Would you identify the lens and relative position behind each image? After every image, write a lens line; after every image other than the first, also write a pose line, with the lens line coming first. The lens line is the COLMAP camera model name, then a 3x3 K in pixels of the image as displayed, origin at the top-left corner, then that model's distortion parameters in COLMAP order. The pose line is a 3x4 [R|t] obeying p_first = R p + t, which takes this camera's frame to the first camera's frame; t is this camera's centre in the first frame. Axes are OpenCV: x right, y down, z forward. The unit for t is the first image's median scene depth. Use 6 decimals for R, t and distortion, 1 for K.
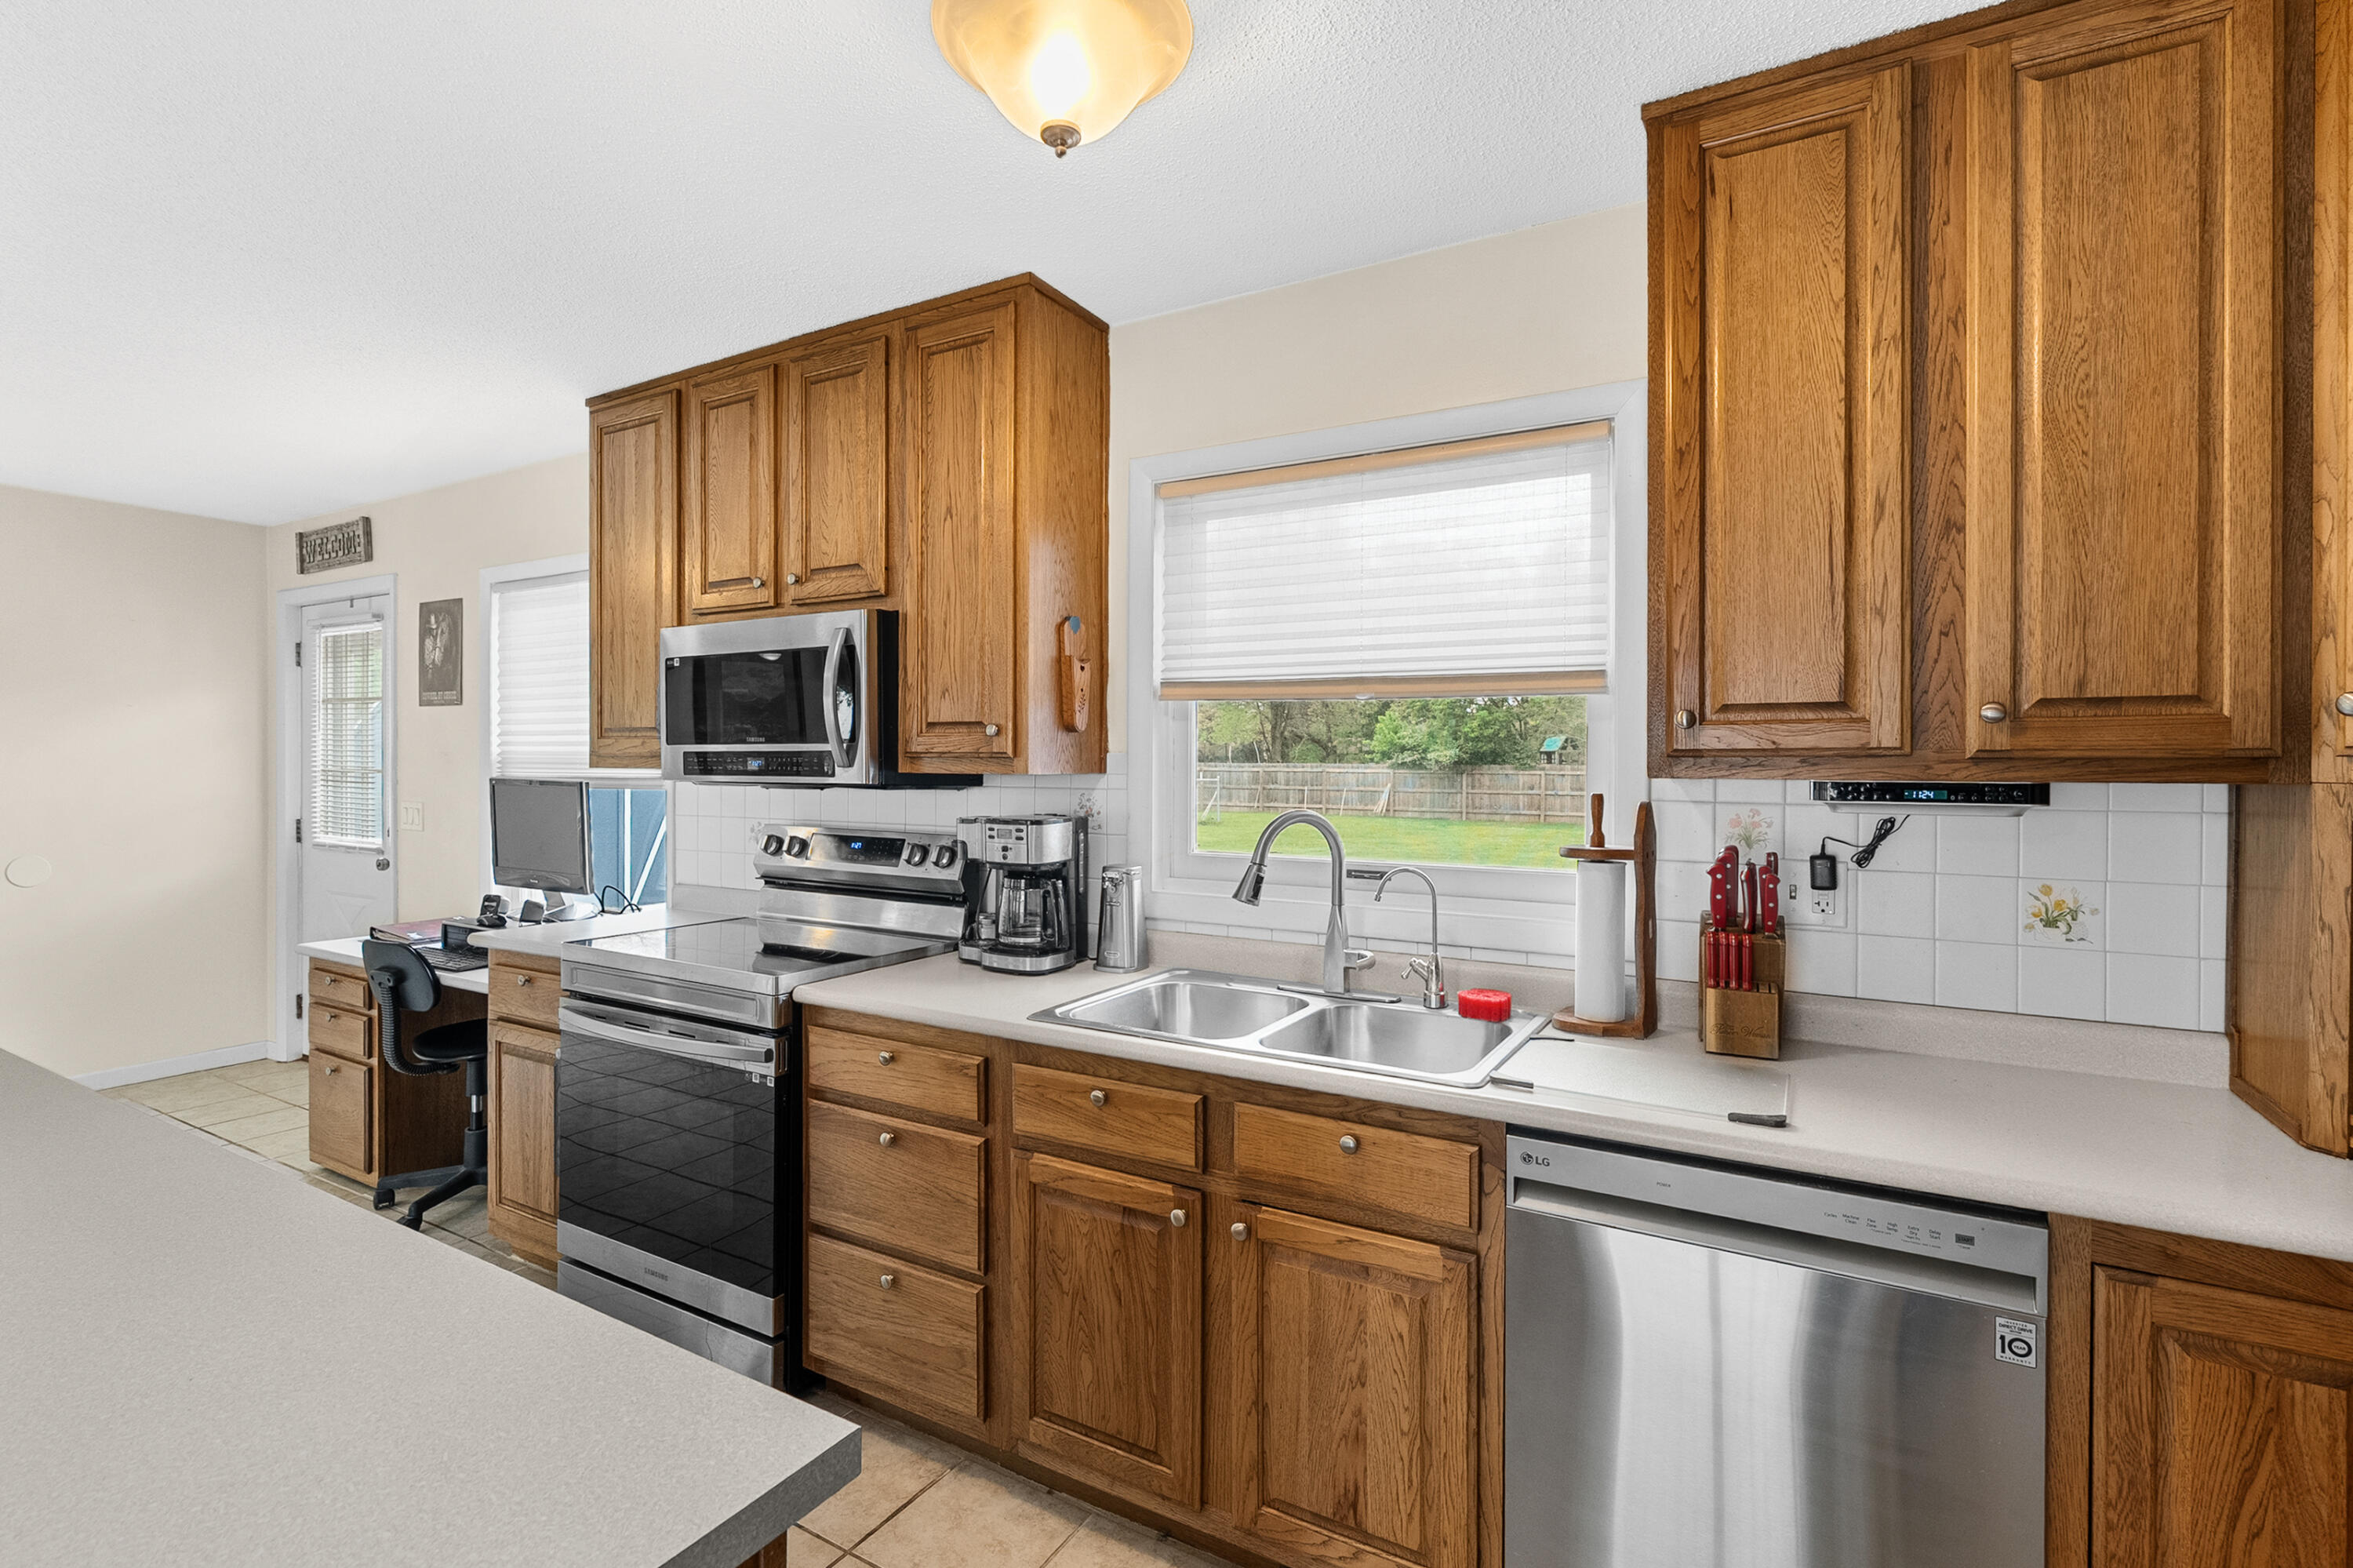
lens RADIAL K [[1096.1, 0, 1162.9], [0, 1096.1, 766.8], [0, 0, 1]] dist [-0.004020, -0.000037]
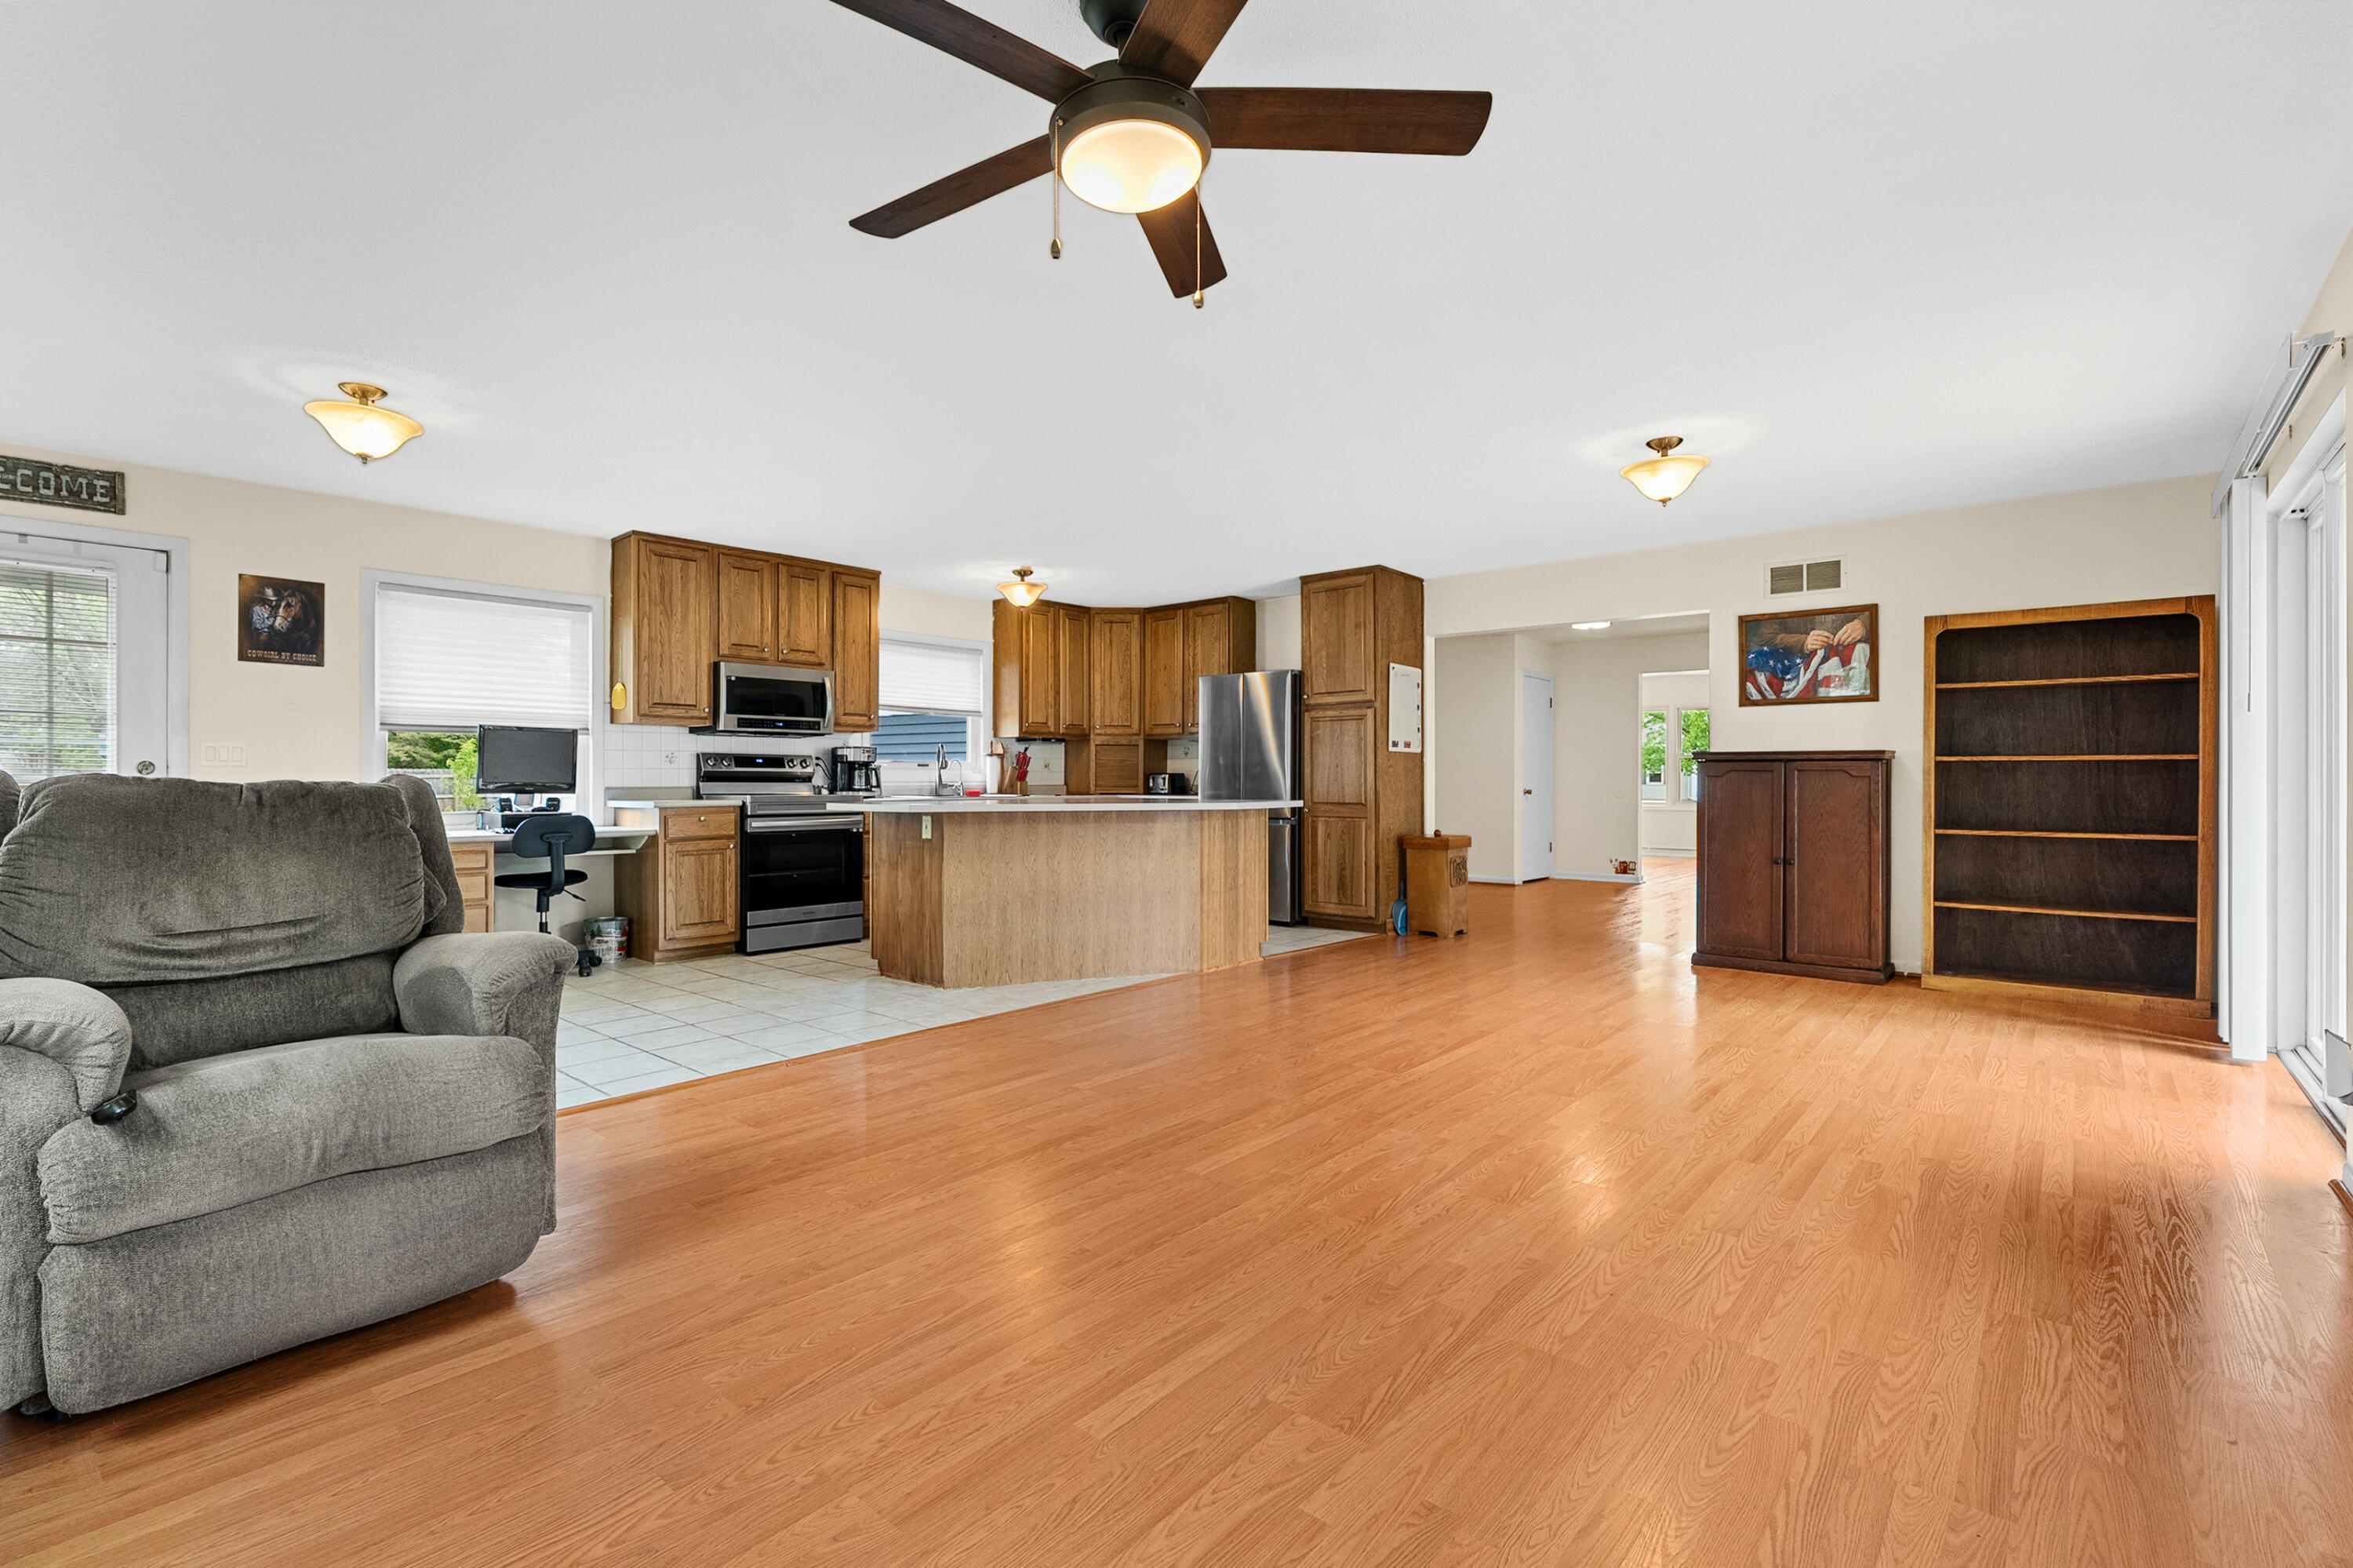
lens RADIAL K [[1058.0, 0, 1172.6], [0, 1058.0, 778.6], [0, 0, 1]] dist [-0.004839, 0.000828]
pose [[0.175848, -0.005297, 0.984403, -2.838658], [0.005948, 0.999973, 0.004318, 0.127300], [-0.984399, 0.005096, 0.175875, -0.335152]]
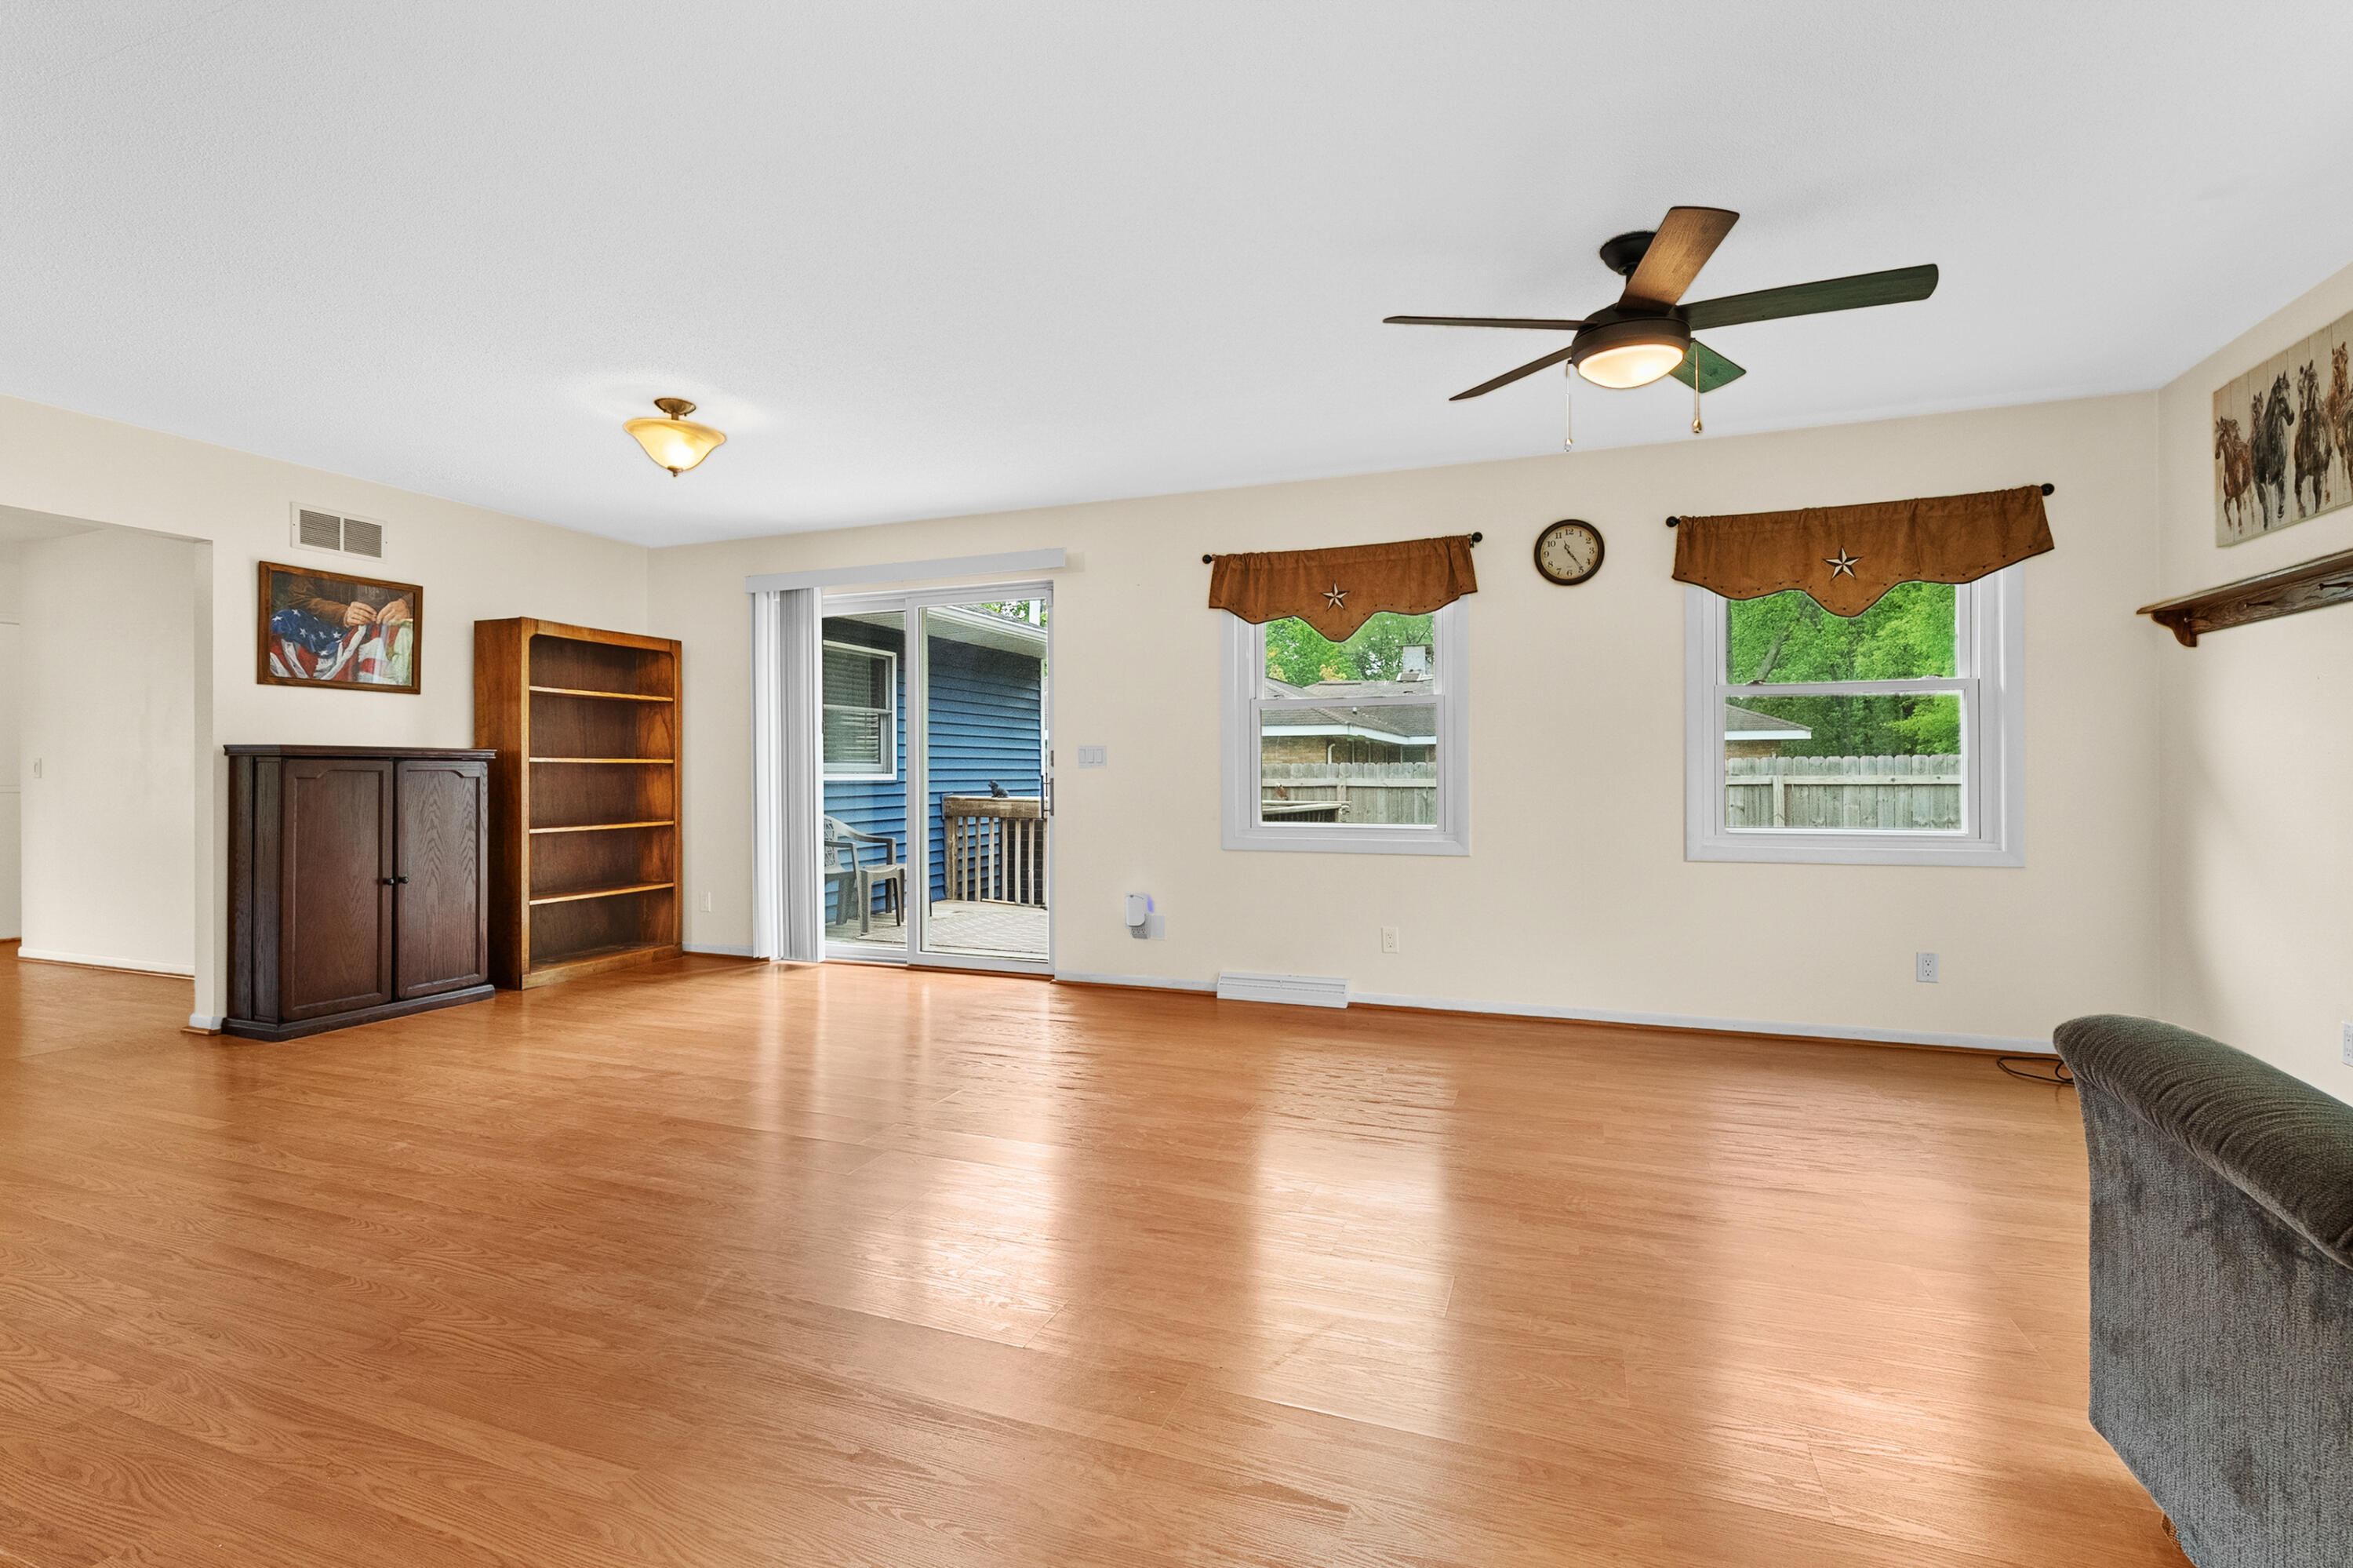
lens RADIAL K [[1064.9, 0, 1171.1], [0, 1064.9, 766.2], [0, 0, 1]] dist [-0.006114, 0.001263]
pose [[-0.986278, -0.000688, -0.165093, -1.423892], [-0.000711, 1.000000, 0.000083, 0.118570], [0.165093, 0.000200, -0.986278, 0.856787]]
